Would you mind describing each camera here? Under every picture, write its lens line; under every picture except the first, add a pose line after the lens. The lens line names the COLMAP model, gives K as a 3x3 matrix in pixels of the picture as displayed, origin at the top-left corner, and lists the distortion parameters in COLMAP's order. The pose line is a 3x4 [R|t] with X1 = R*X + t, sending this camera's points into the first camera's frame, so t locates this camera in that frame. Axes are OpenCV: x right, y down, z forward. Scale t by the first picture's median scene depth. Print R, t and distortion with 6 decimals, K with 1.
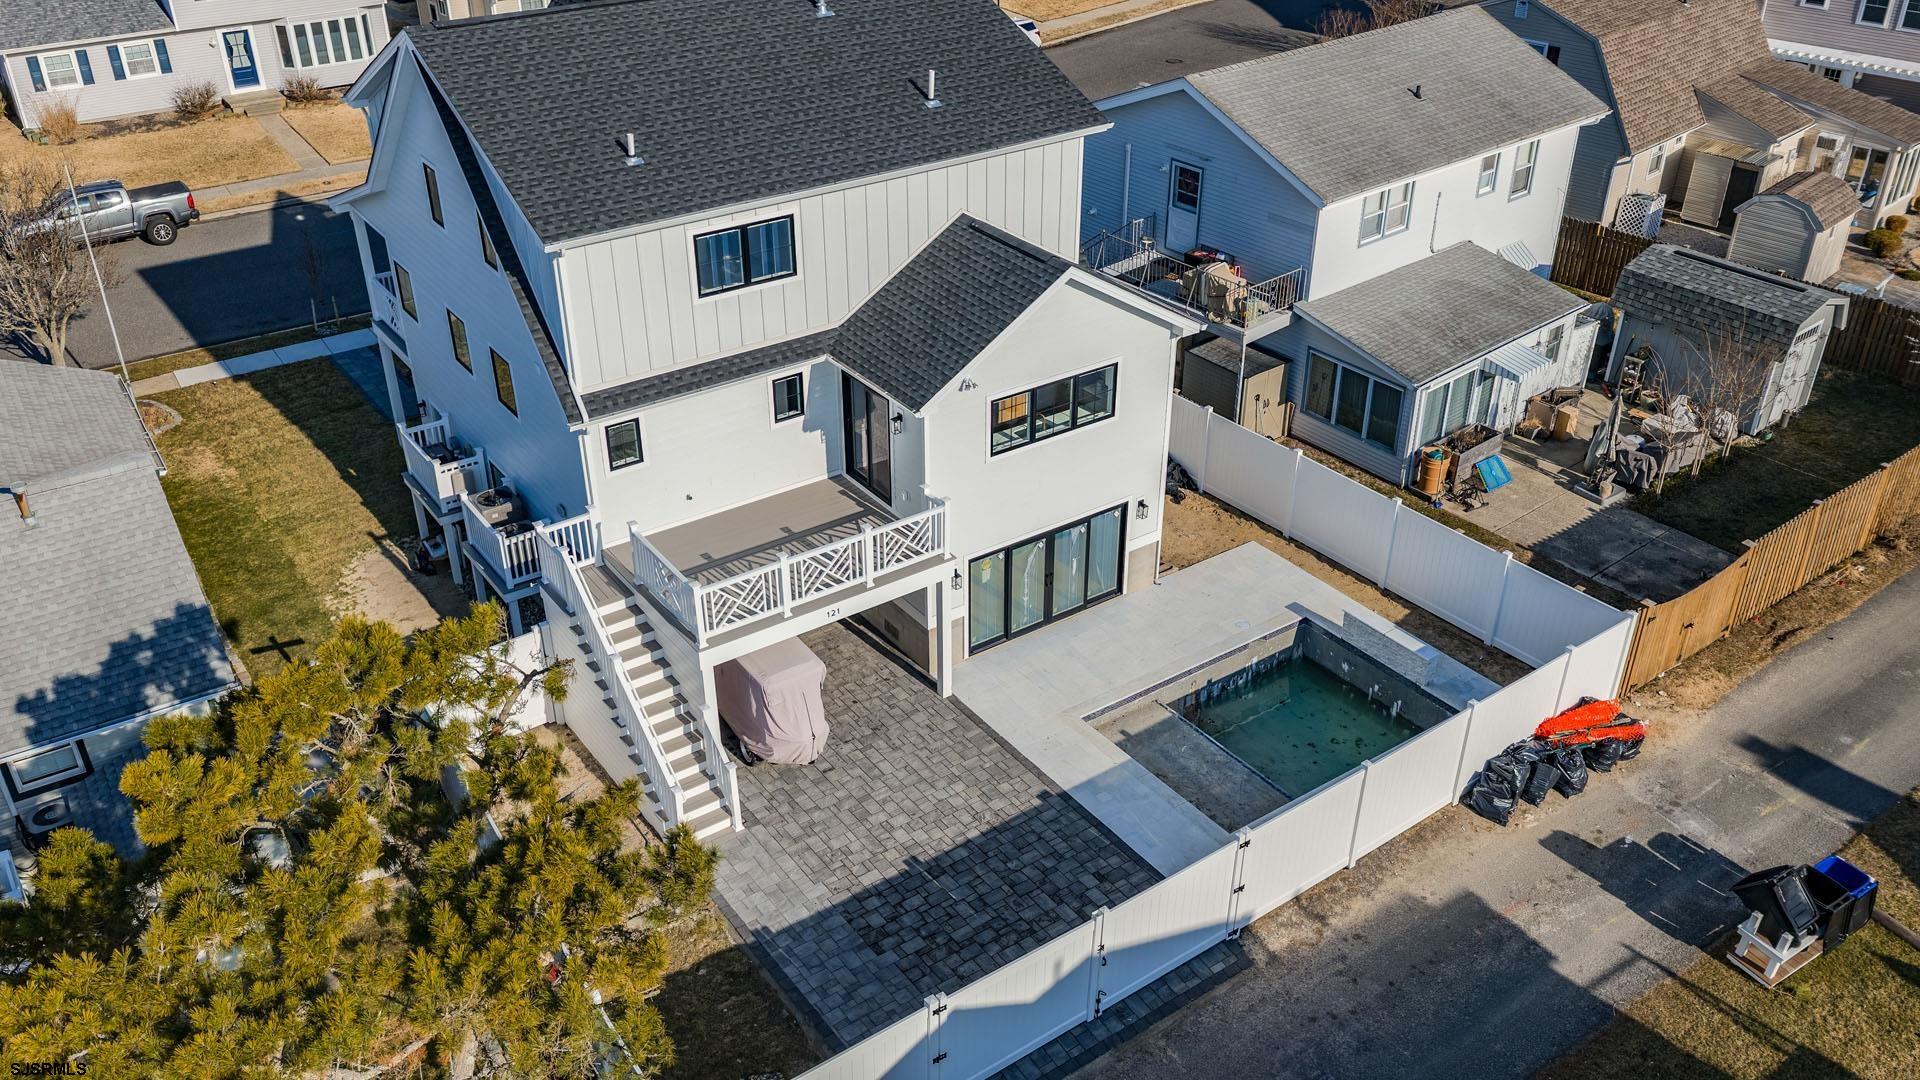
lens RADIAL K [[1583.9, 0, 964.2], [0, 1583.9, 546.5], [0, 0, 1]] dist [0.009884, -0.039227]
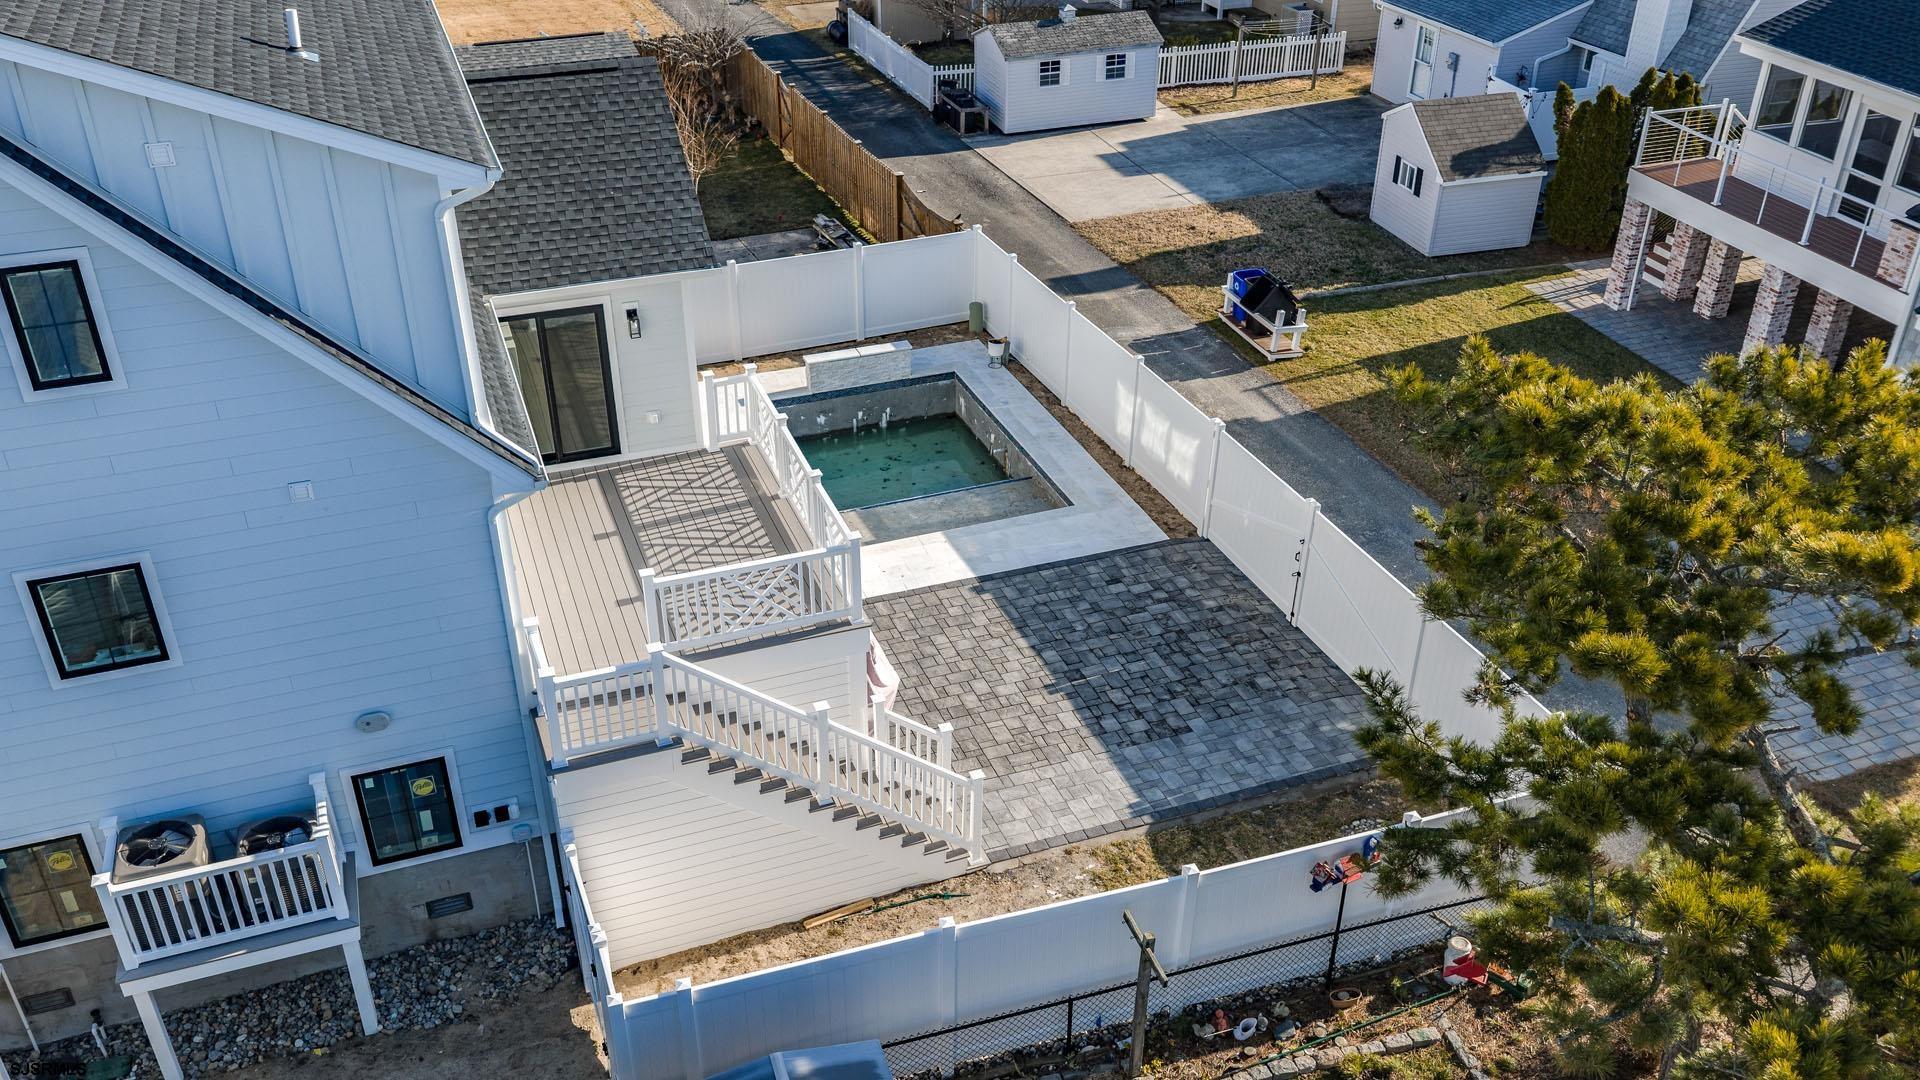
lens RADIAL K [[1583.9, 0, 961.8], [0, 1583.9, 540.2], [0, 0, 1]] dist [0.009884, -0.039227]
pose [[0.251894, -0.498213, 0.829658, -0.718238], [0.493313, 0.803660, 0.332825, -0.179931], [-0.832582, 0.325444, 0.448212, 0.612241]]
